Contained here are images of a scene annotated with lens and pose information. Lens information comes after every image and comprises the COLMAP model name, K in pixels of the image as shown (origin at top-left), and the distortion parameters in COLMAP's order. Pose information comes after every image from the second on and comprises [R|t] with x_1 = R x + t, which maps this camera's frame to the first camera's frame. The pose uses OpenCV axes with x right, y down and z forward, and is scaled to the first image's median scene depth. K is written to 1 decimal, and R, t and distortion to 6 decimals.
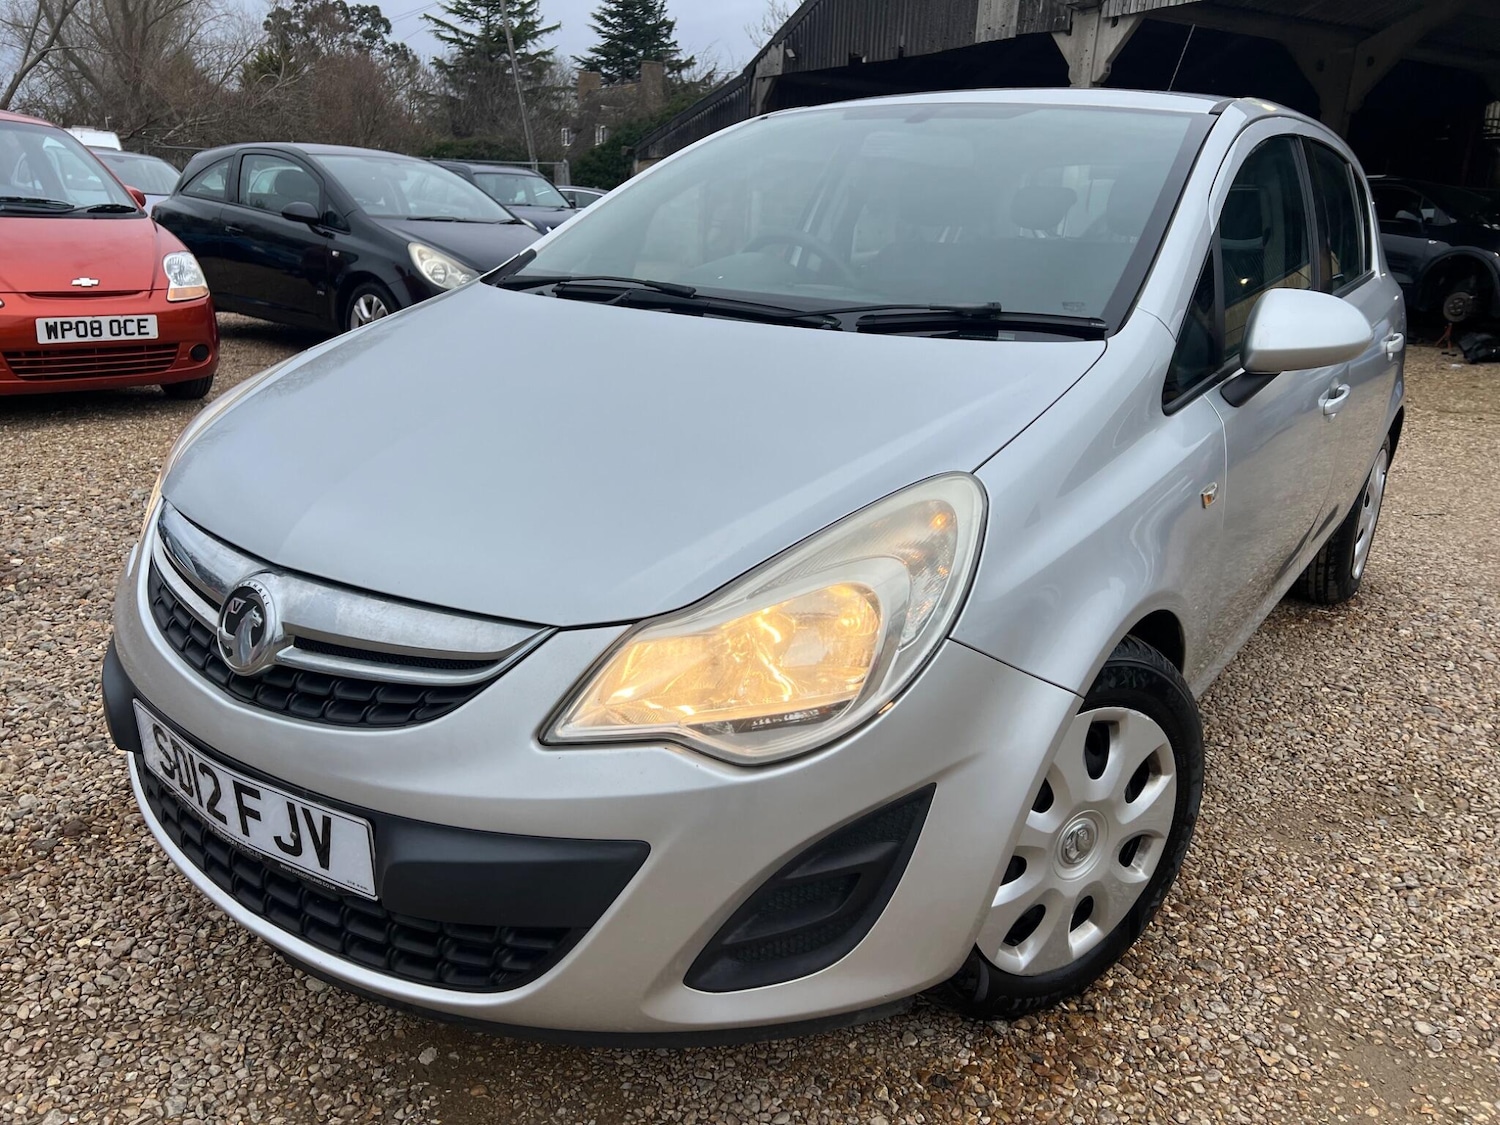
lens RADIAL K [[1062.2, 0, 750.0], [0, 1062.2, 562.5], [0, 0, 1]] dist [0.066933, -0.066259]
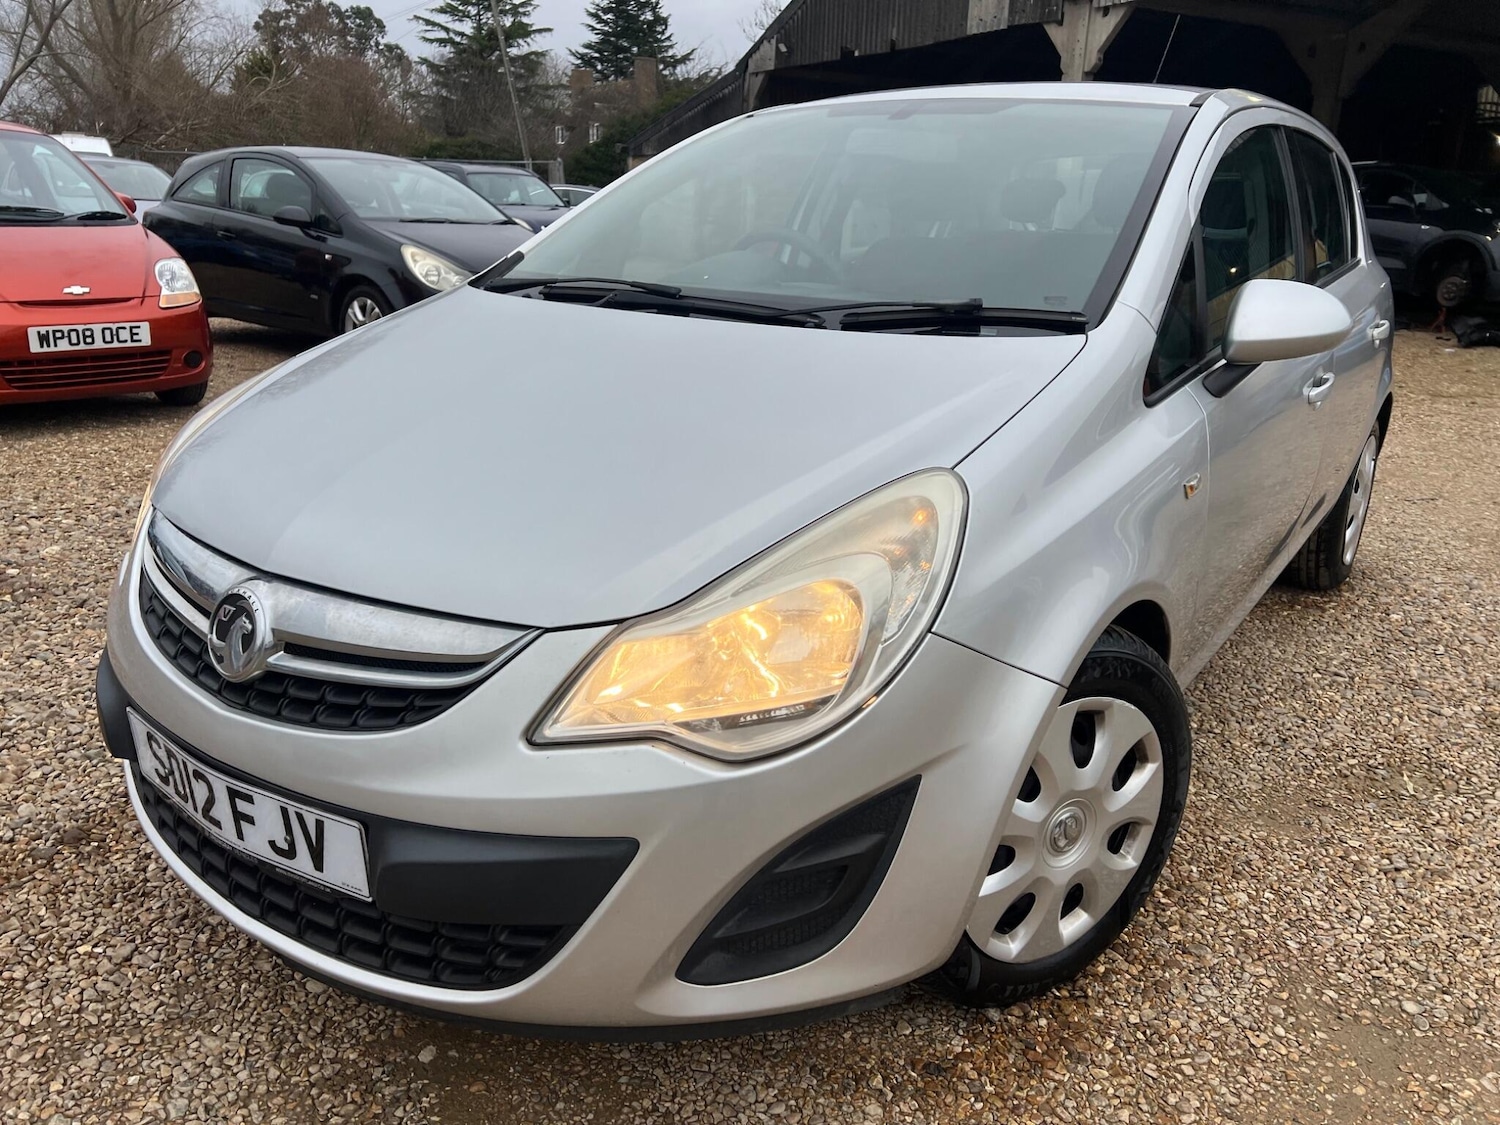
lens RADIAL K [[1062.5, 0, 757.8], [0, 1062.5, 565.9], [0, 0, 1]] dist [0.064763, -0.063261]
pose [[0.999825, -0.017982, 0.005220, 0.012202], [0.017947, 0.999816, 0.006712, -0.001266], [-0.005340, -0.006617, 0.999964, -0.008283]]
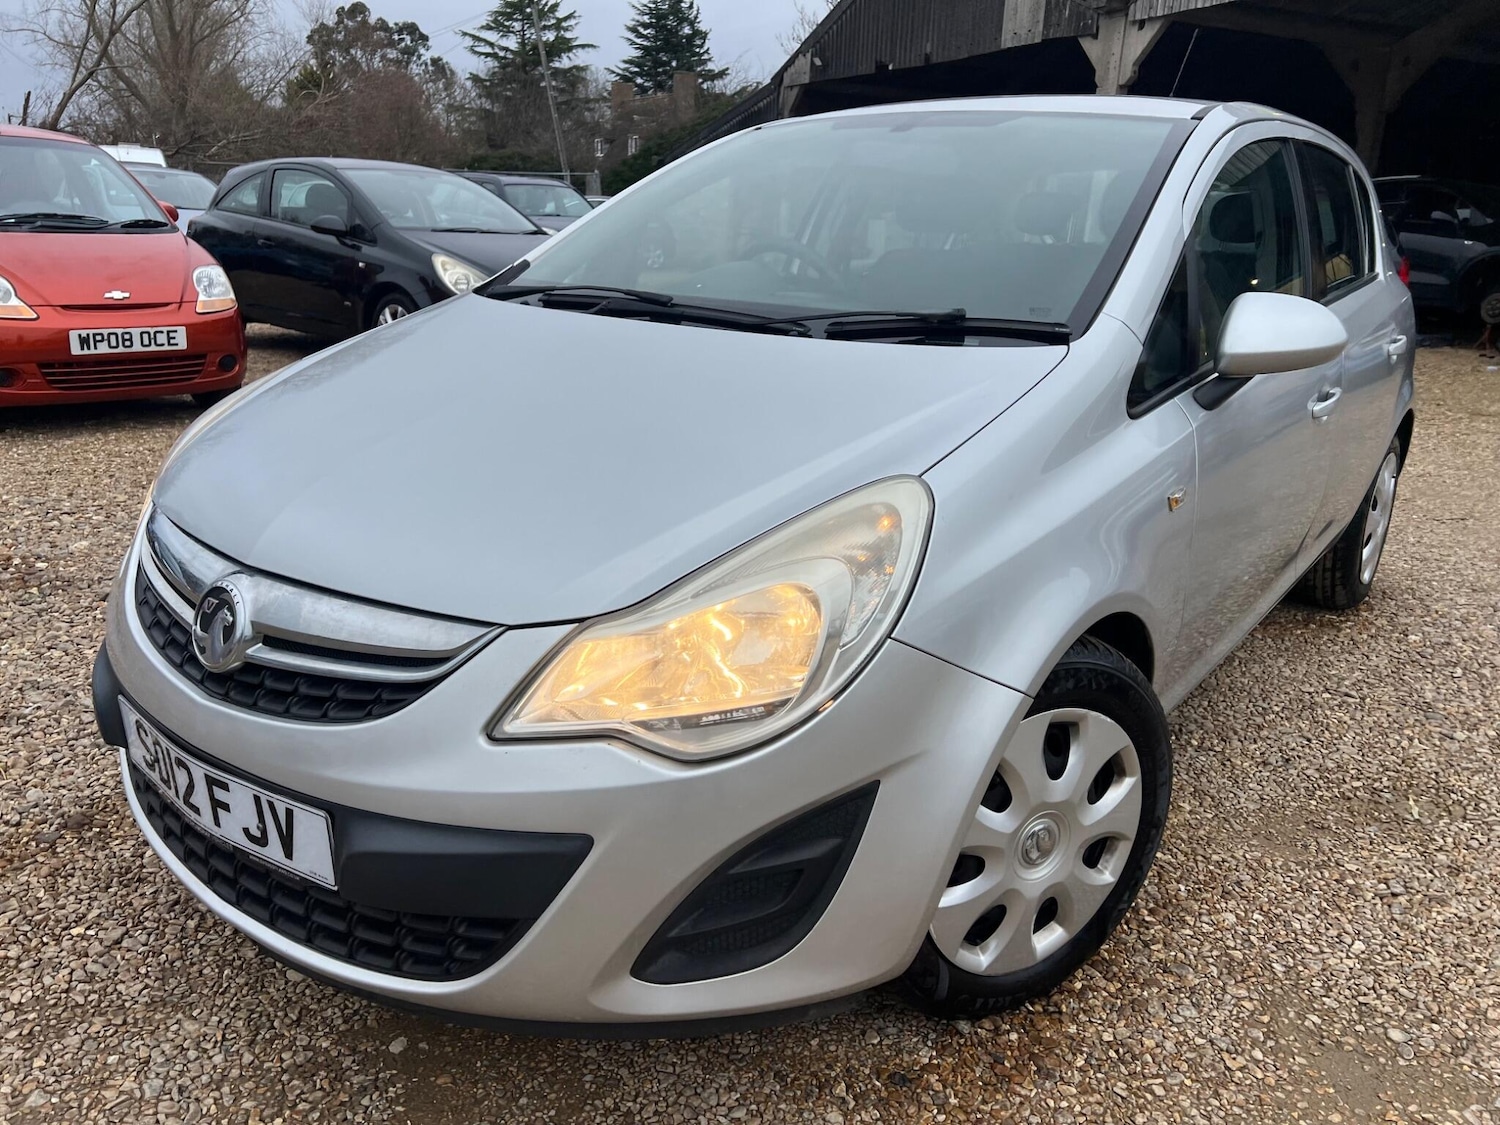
lens RADIAL K [[1062.9, 0, 741.9], [0, 1062.9, 554.7], [0, 0, 1]] dist [0.066940, -0.066534]
pose [[0.999333, 0.000386, -0.036526, 0.057329], [-0.000854, 0.999918, -0.012802, 0.003258], [0.036518, 0.012825, 0.999251, -0.017558]]
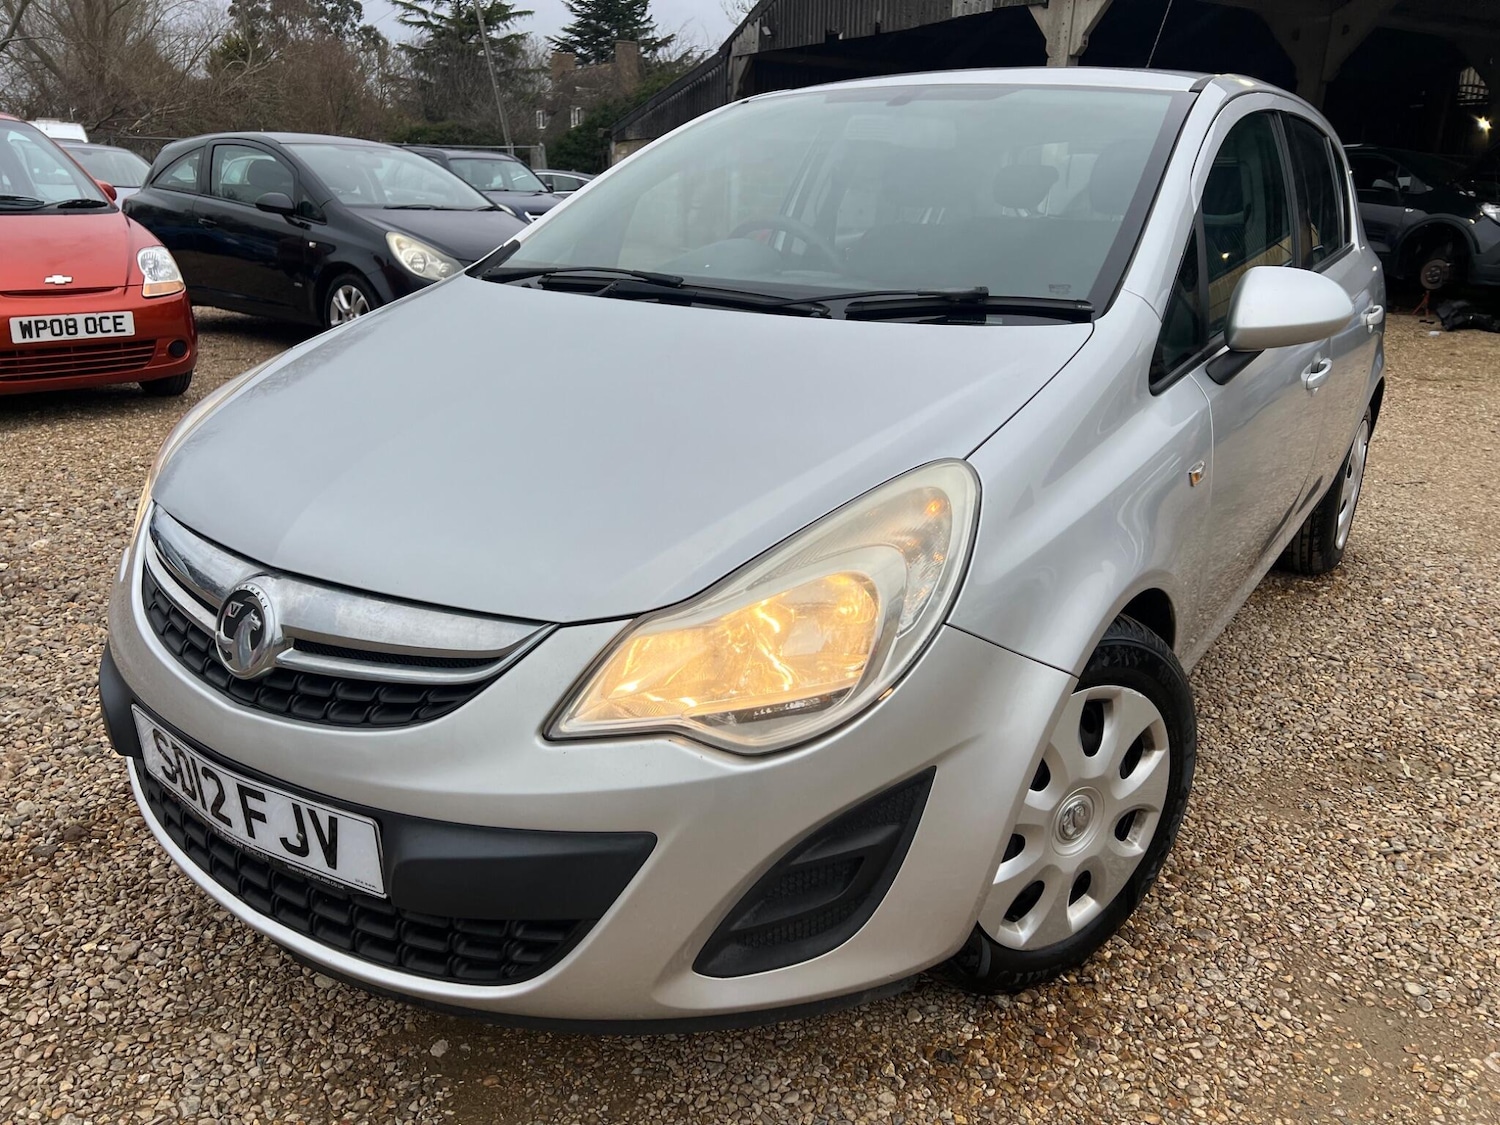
lens RADIAL K [[1062.5, 0, 757.8], [0, 1062.5, 565.9], [0, 0, 1]] dist [0.064763, -0.063261]
pose [[0.999517, -0.025558, 0.017659, -0.005952], [0.025210, 0.999489, 0.019667, -0.005700], [-0.018153, -0.019212, 0.999651, -0.005517]]
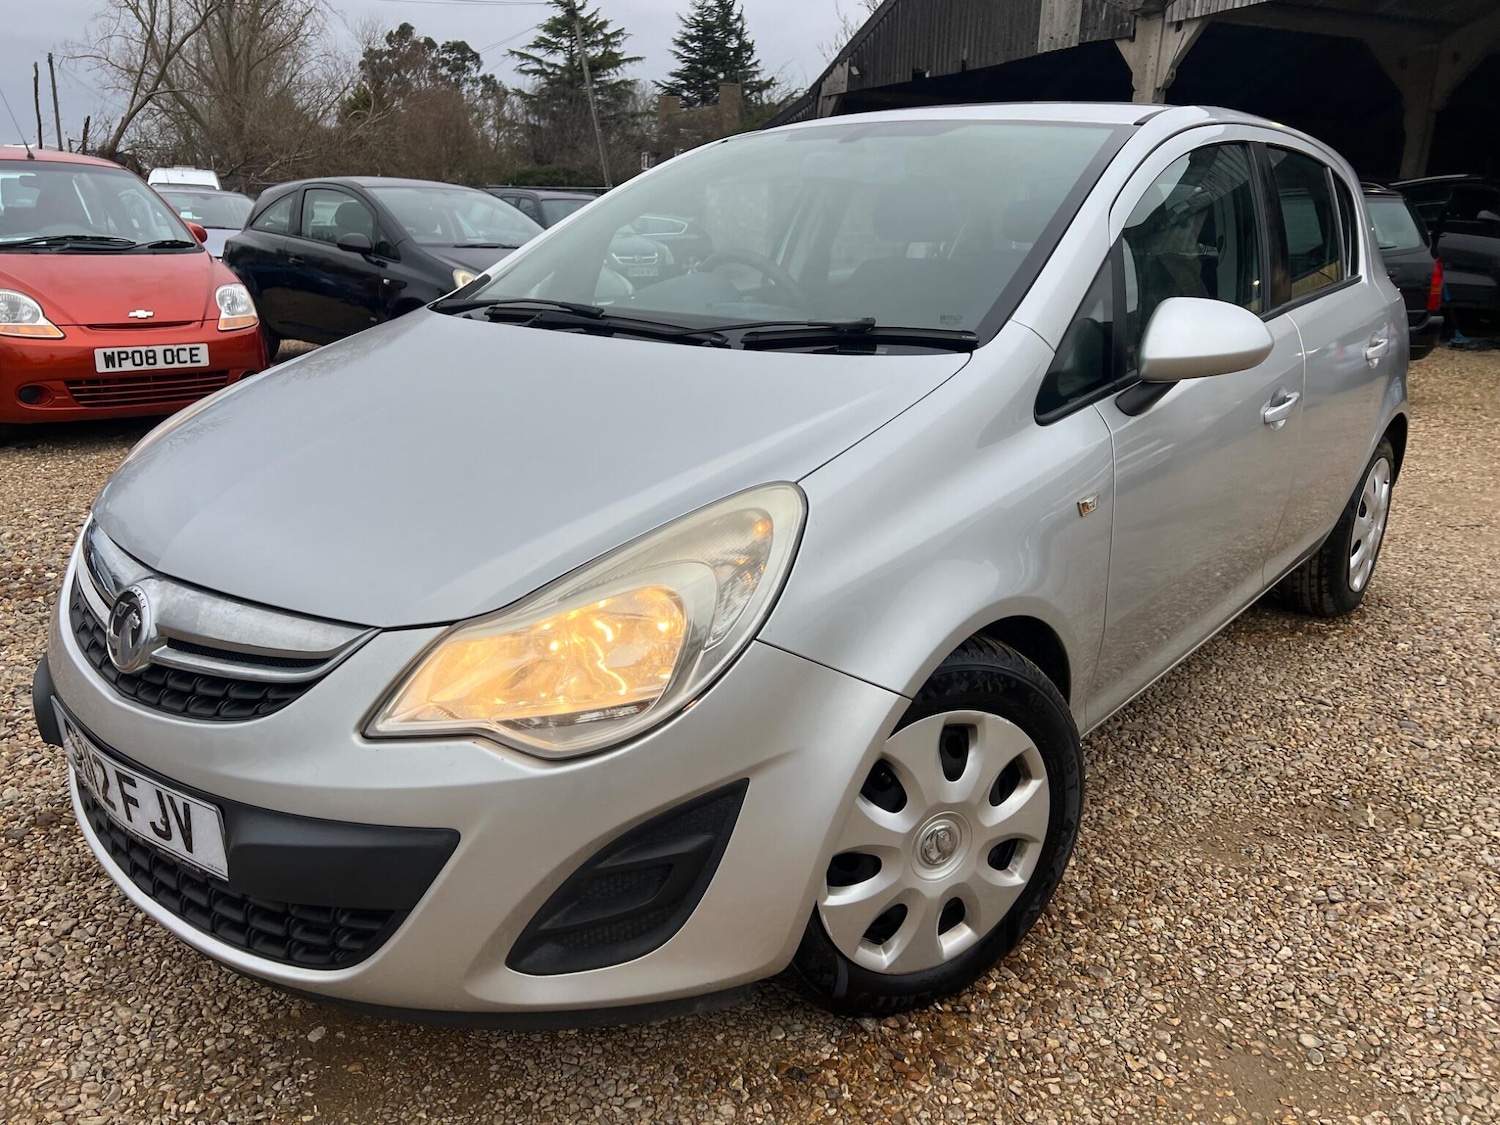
lens RADIAL K [[1062.9, 0, 742.4], [0, 1062.9, 567.8], [0, 0, 1]] dist [0.064148, -0.062841]
pose [[0.996886, -0.002034, -0.078827, 0.178756], [0.001159, 0.999937, -0.011144, 0.008656], [0.078845, 0.011017, 0.996826, -0.029016]]
